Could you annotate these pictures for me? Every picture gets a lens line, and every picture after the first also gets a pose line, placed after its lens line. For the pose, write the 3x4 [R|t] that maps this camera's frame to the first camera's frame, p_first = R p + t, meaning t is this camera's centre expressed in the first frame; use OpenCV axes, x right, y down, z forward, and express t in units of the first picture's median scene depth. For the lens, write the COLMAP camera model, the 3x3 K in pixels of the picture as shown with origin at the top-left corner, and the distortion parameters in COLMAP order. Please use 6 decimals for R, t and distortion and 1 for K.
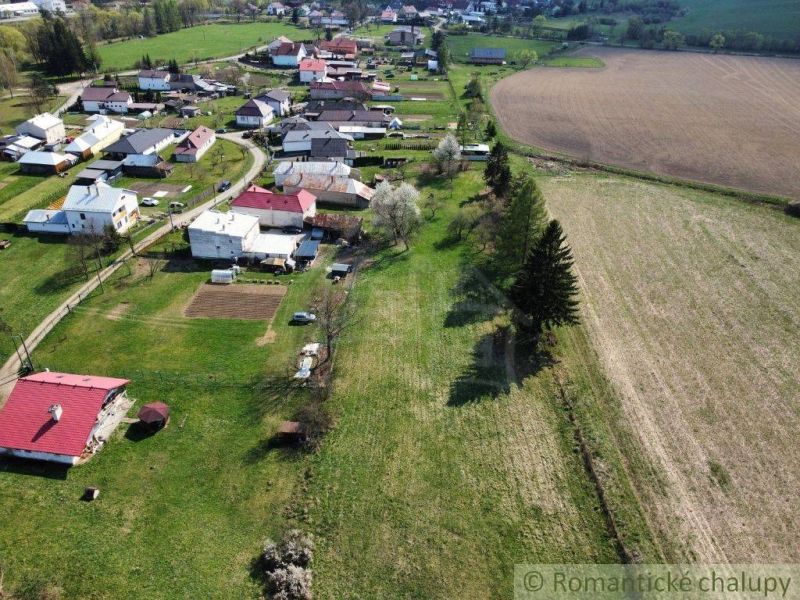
lens RADIAL K [[605.4, 0, 400.0], [0, 605.4, 300.0], [0, 0, 1]] dist [-0.005397, 0.002487]
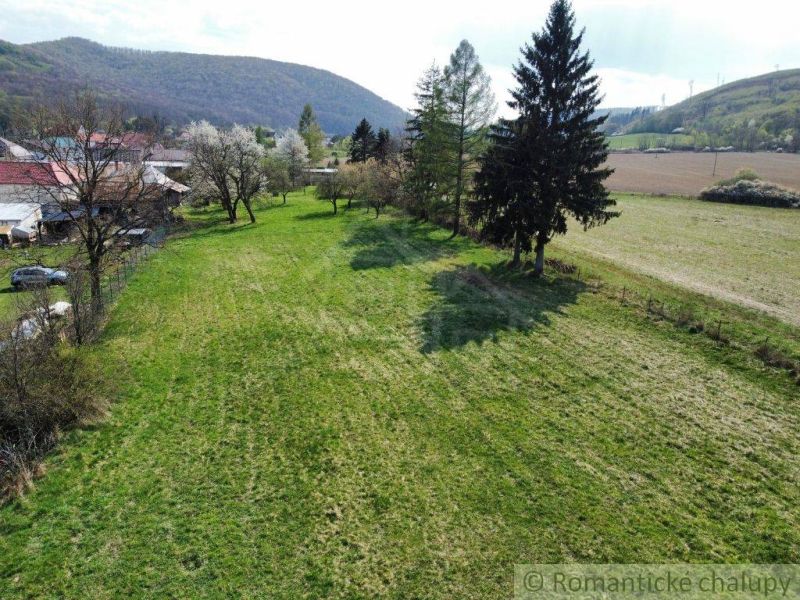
lens RADIAL K [[605.4, 0, 400.0], [0, 605.4, 300.0], [0, 0, 1]] dist [-0.005397, 0.002487]
pose [[0.950475, -0.064722, 0.303987, -0.025358], [0.142087, 0.960371, -0.239788, 0.107470], [-0.276421, 0.271105, 0.922005, 0.299356]]
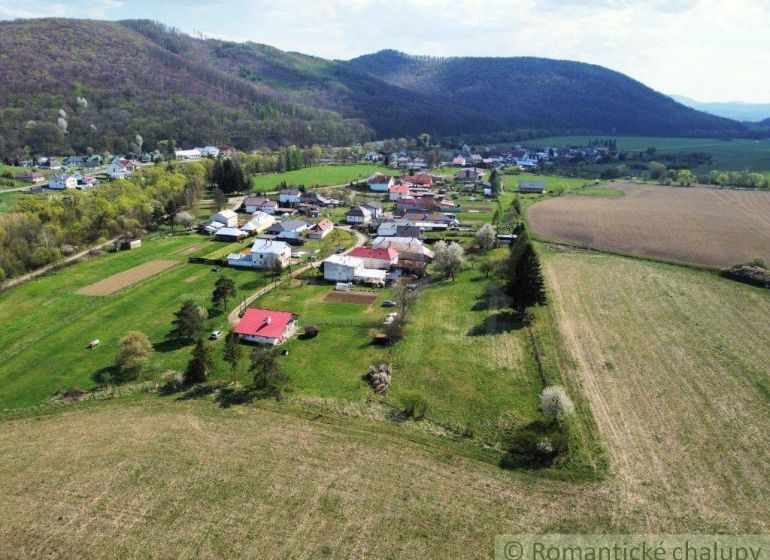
lens RADIAL K [[581.0, 0, 385.0], [0, 581.0, 280.0], [0, 0, 1]] dist [0.005679, -0.003492]
pose [[0.988561, 0.037661, -0.146045, 0.040048], [-0.072528, 0.967715, -0.241388, 0.210232], [0.132239, 0.249219, 0.959376, -0.356056]]
